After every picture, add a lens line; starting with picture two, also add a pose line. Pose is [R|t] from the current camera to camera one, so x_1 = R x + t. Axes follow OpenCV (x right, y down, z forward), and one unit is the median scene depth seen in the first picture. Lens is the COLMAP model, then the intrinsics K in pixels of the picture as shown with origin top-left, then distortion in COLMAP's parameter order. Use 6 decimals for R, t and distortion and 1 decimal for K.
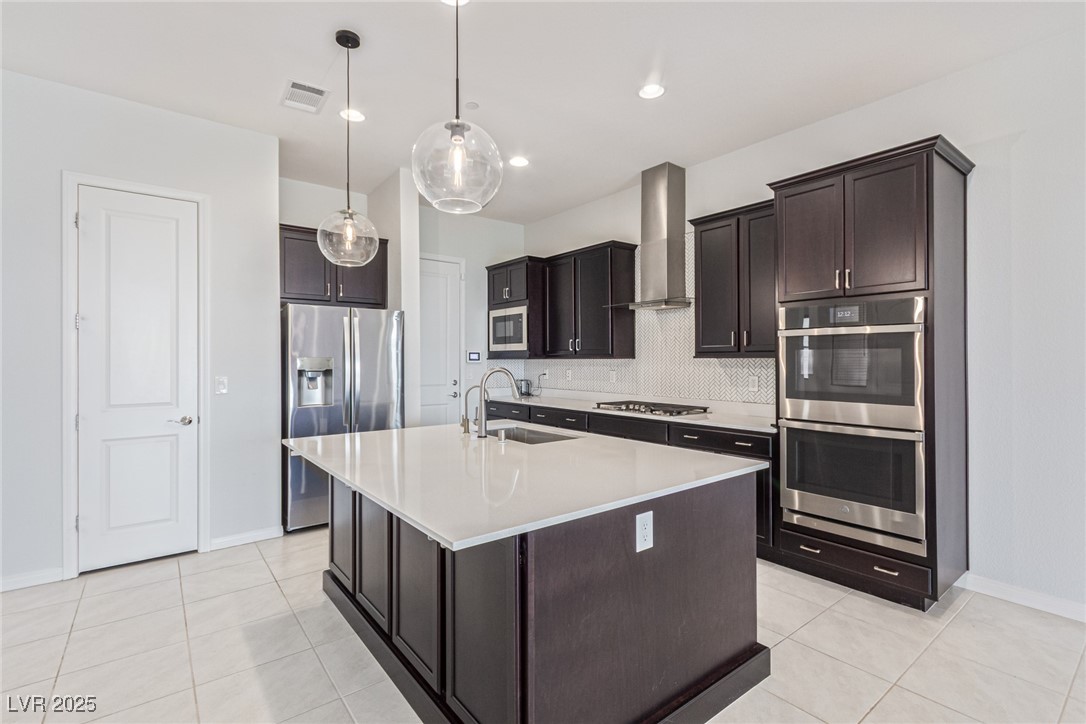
lens RADIAL K [[505.0, 0, 561.1], [0, 505.0, 360.9], [0, 0, 1]] dist [-0.000469, 0.000626]
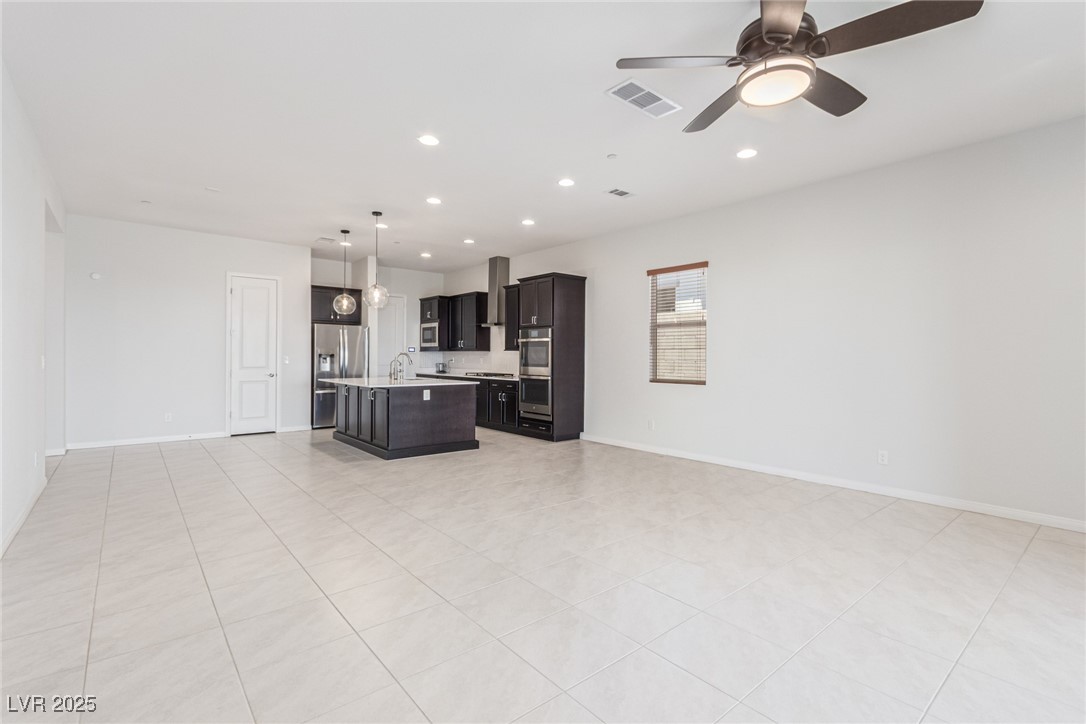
lens RADIAL K [[505.0, 0, 561.8], [0, 505.0, 360.1], [0, 0, 1]] dist [-0.000469, 0.000626]
pose [[0.999489, 0.009976, 0.030355, 0.428970], [-0.010033, 0.999948, 0.001724, 0.027322], [-0.030336, -0.002028, 0.999538, -1.126672]]
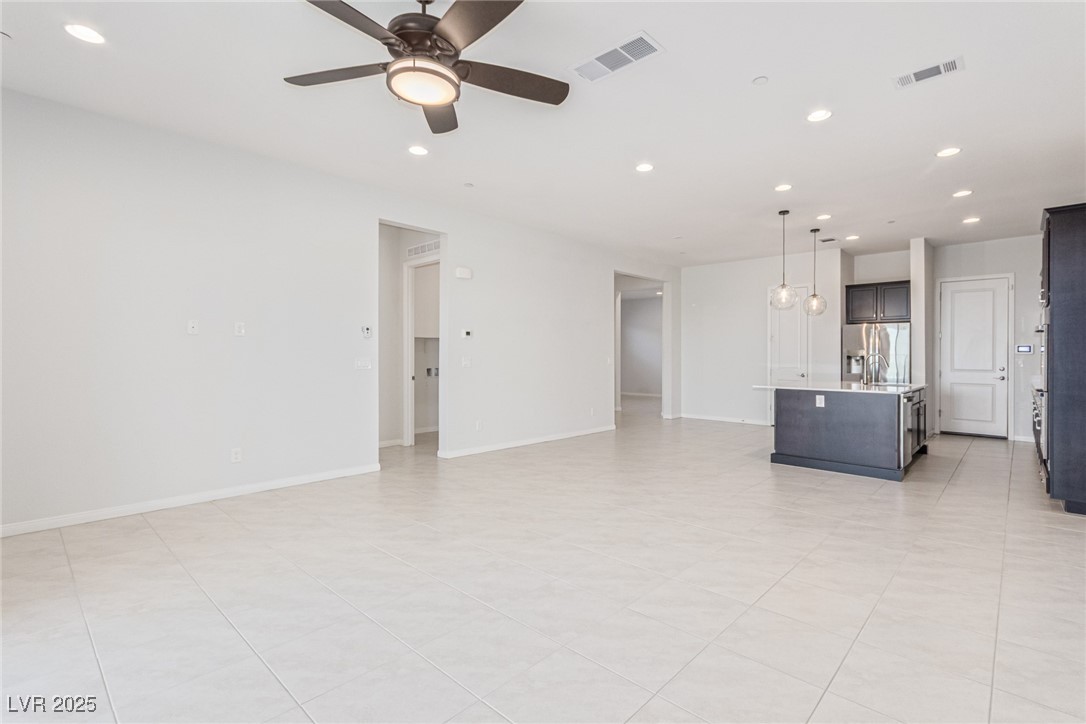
lens RADIAL K [[505.0, 0, 549.6], [0, 505.0, 354.2], [0, 0, 1]] dist [-0.000469, 0.000626]
pose [[0.137900, 0.002237, -0.990444, 1.301201], [-0.009021, 0.999959, 0.001002, 0.019823], [0.990405, 0.008797, 0.137914, -0.487891]]
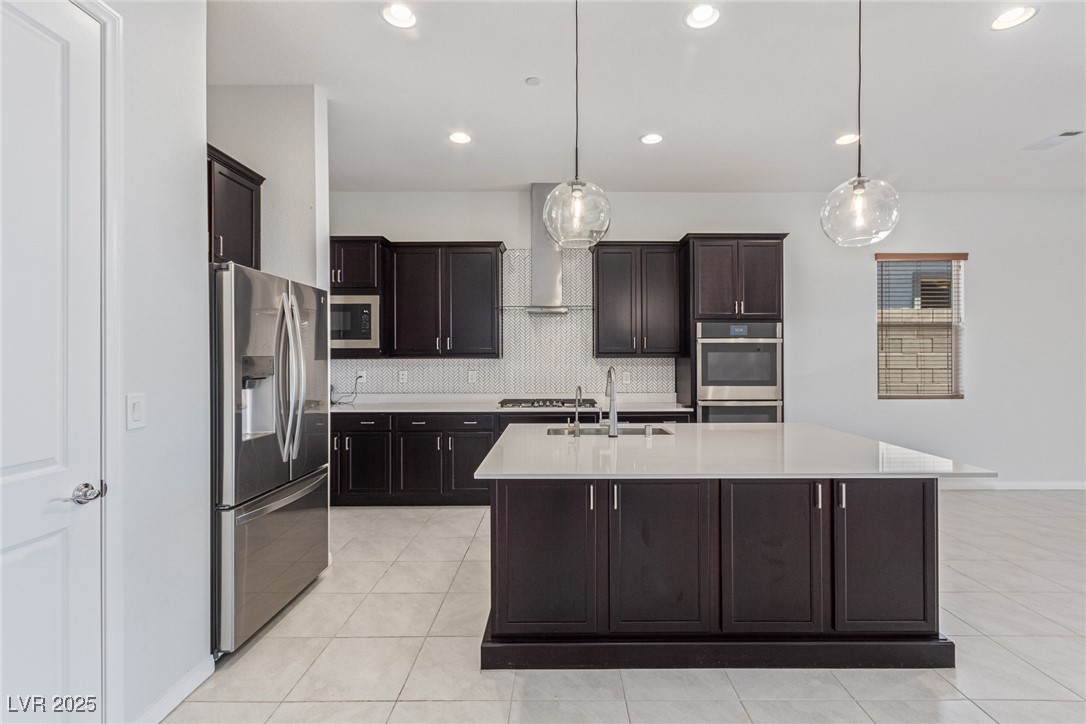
lens RADIAL K [[505.0, 0, 547.2], [0, 505.0, 359.8], [0, 0, 1]] dist [-0.000469, 0.000626]
pose [[0.628138, -0.000704, 0.778102, -0.707267], [0.002914, 0.999995, -0.001448, 0.000216], [-0.778097, 0.003177, 0.628137, 0.328866]]
